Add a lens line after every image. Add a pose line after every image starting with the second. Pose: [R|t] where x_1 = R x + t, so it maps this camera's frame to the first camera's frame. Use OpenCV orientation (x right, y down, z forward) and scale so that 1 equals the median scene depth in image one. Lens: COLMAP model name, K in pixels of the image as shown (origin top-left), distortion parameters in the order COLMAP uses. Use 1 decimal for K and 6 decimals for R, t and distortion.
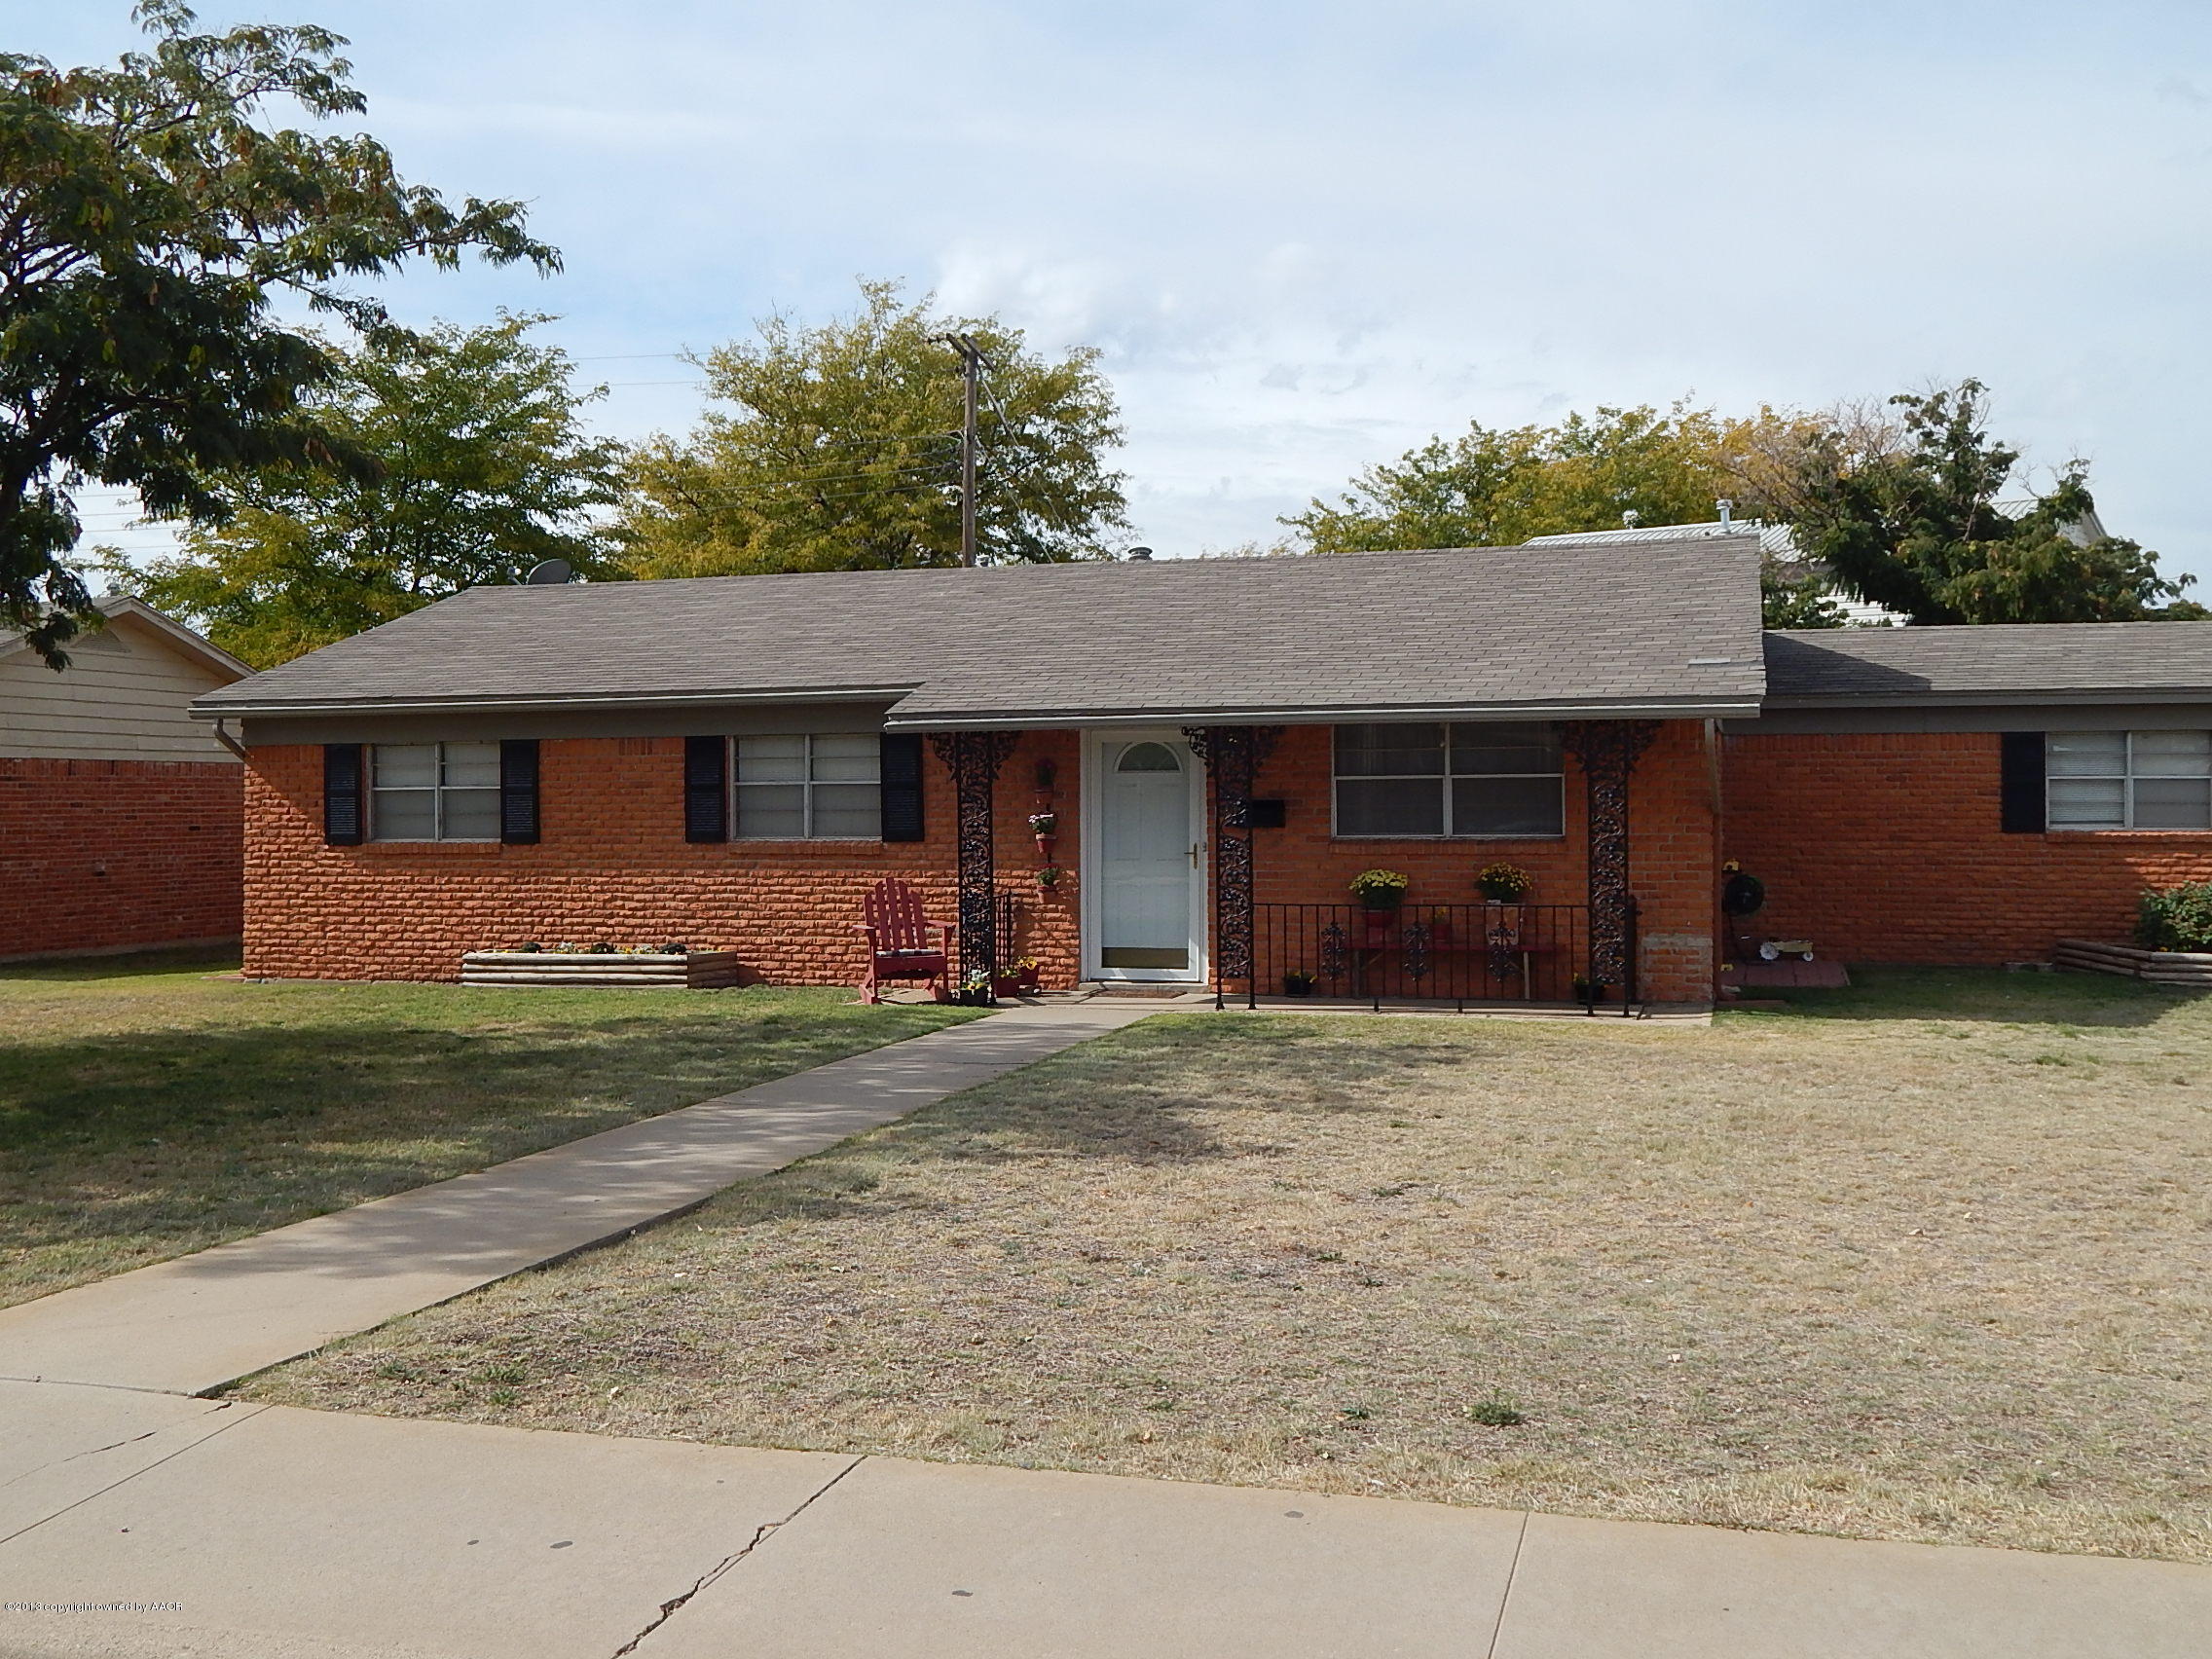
lens RADIAL K [[2268.6, 0, 1106.6], [0, 2268.6, 827.9], [0, 0, 1]] dist [-0.005066, 0.000000]
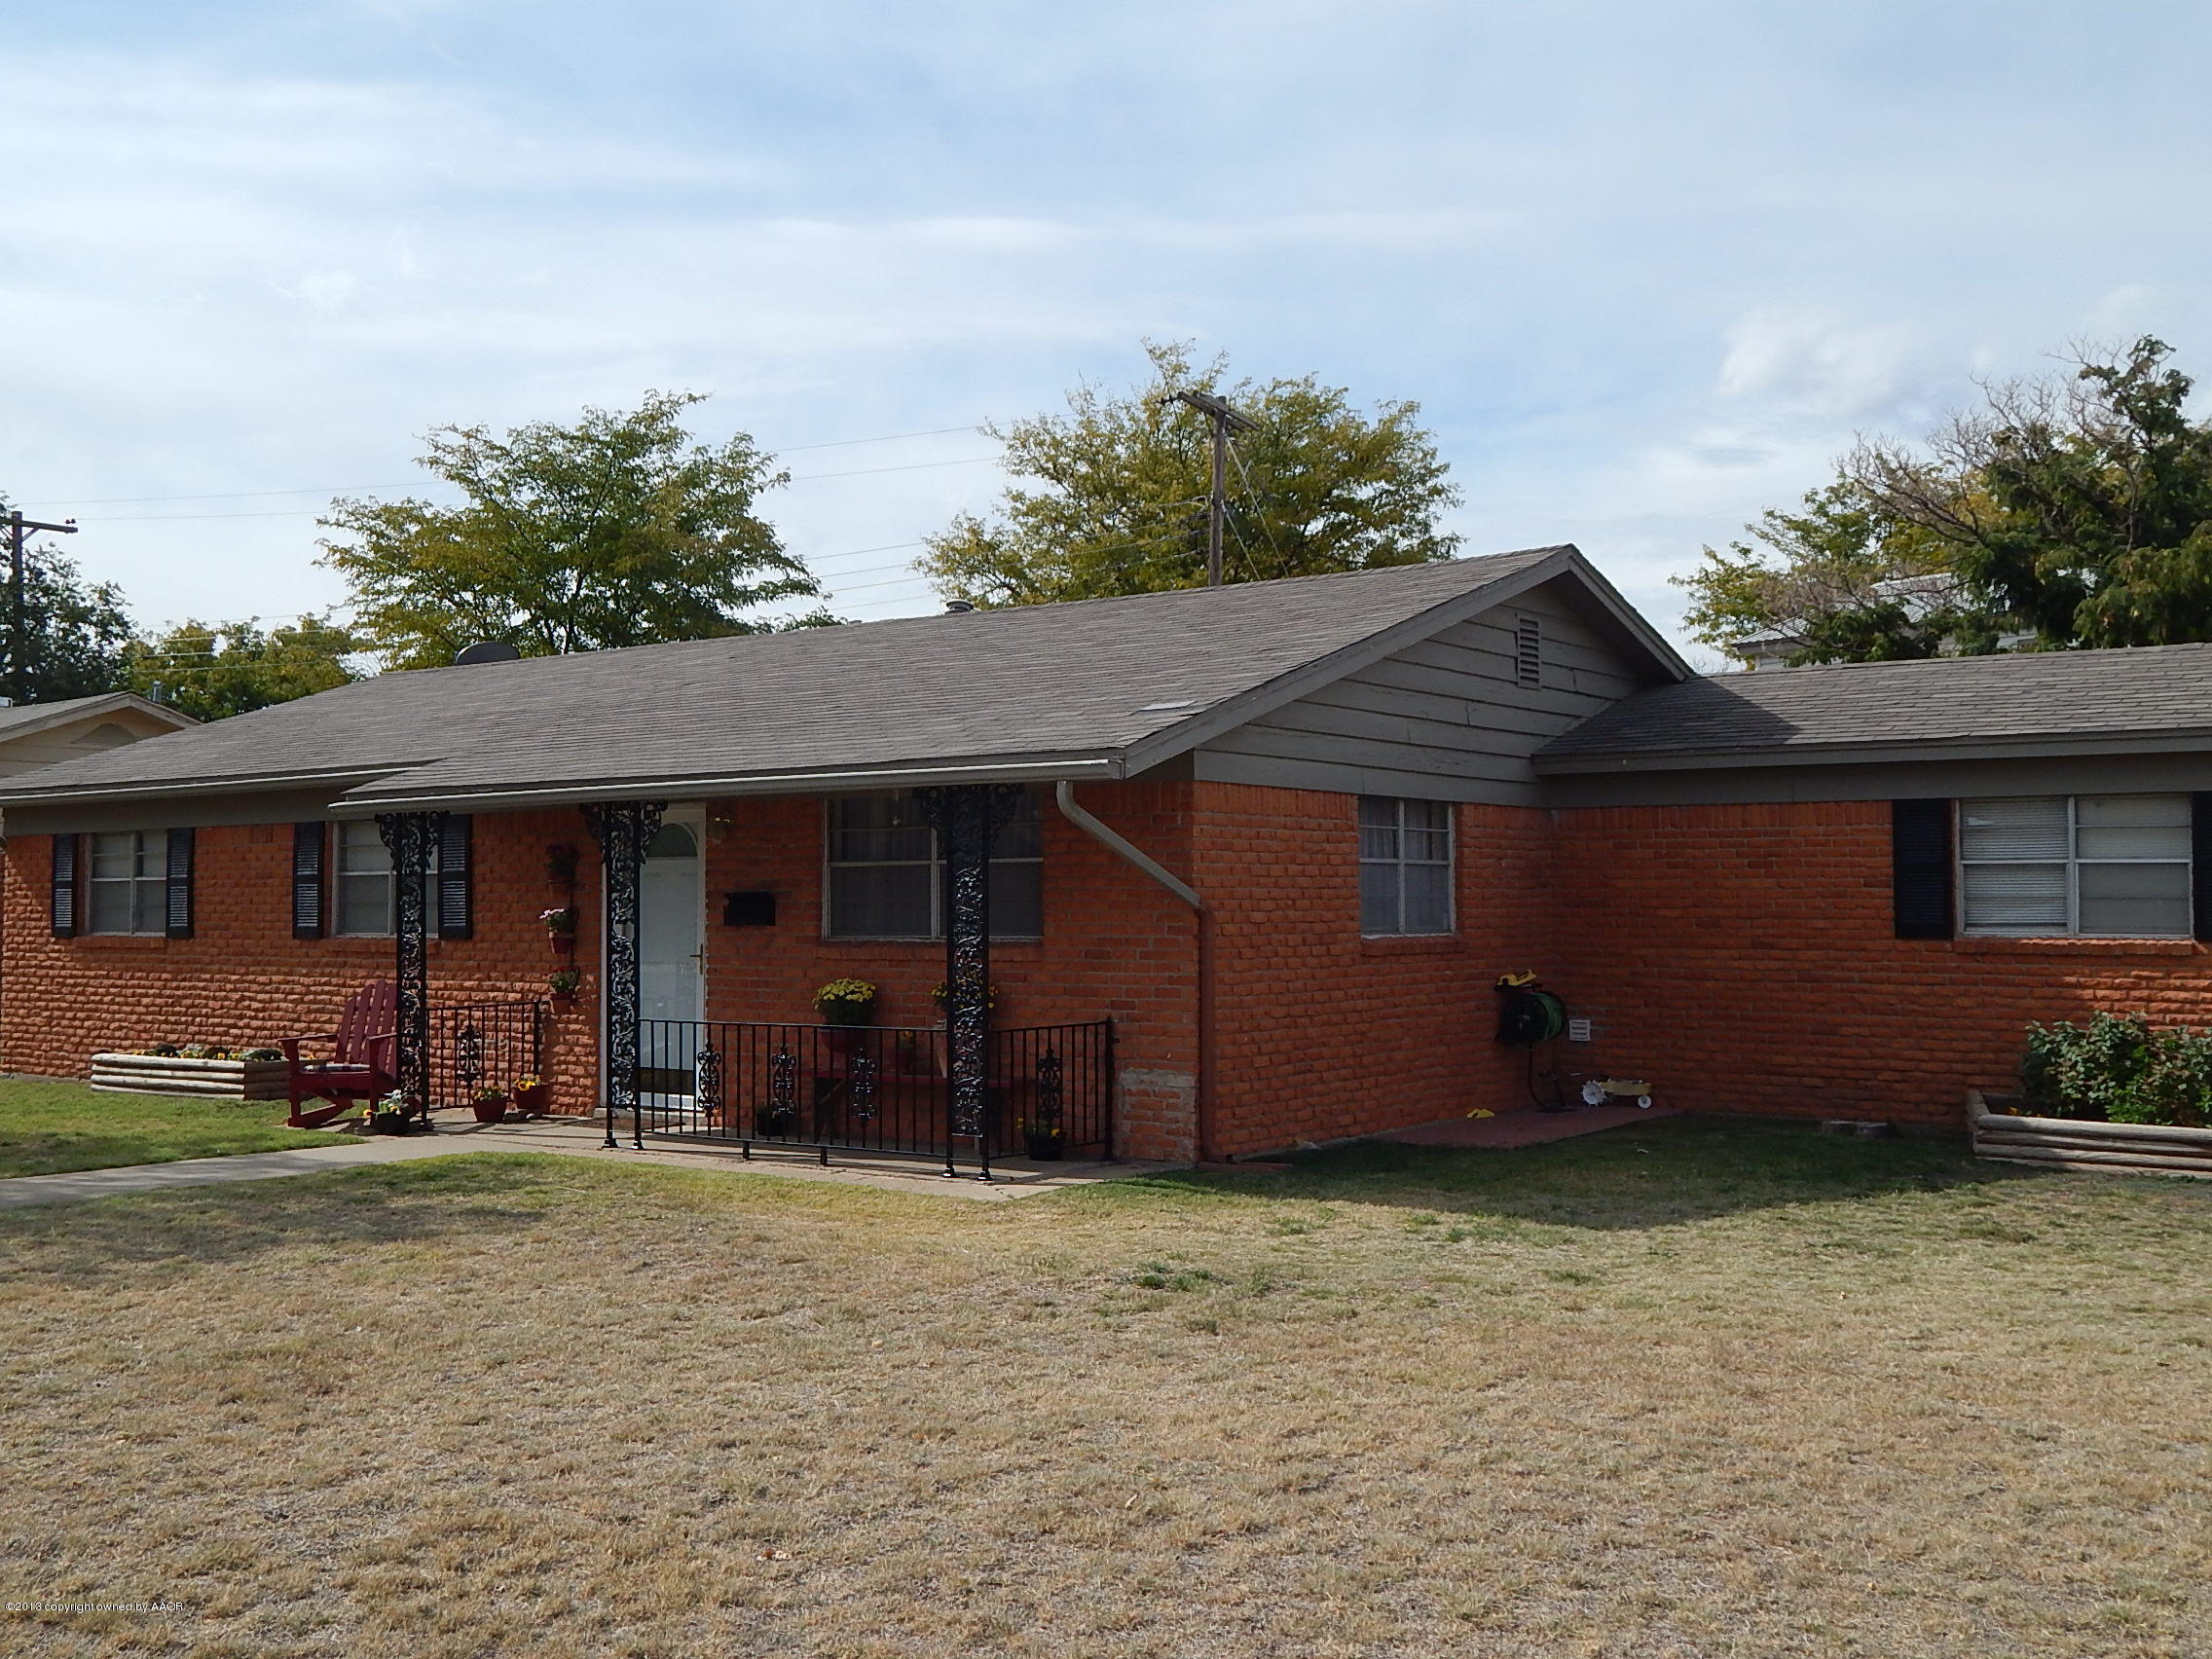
lens RADIAL K [[2268.6, 0, 1105.5], [0, 2268.6, 833.7], [0, 0, 1]] dist [-0.005066, 0.000000]
pose [[0.939358, -0.008029, -0.342845, 0.414682], [-0.005825, 0.999208, -0.039362, -0.001509], [0.342889, 0.038972, 0.938567, 0.239929]]
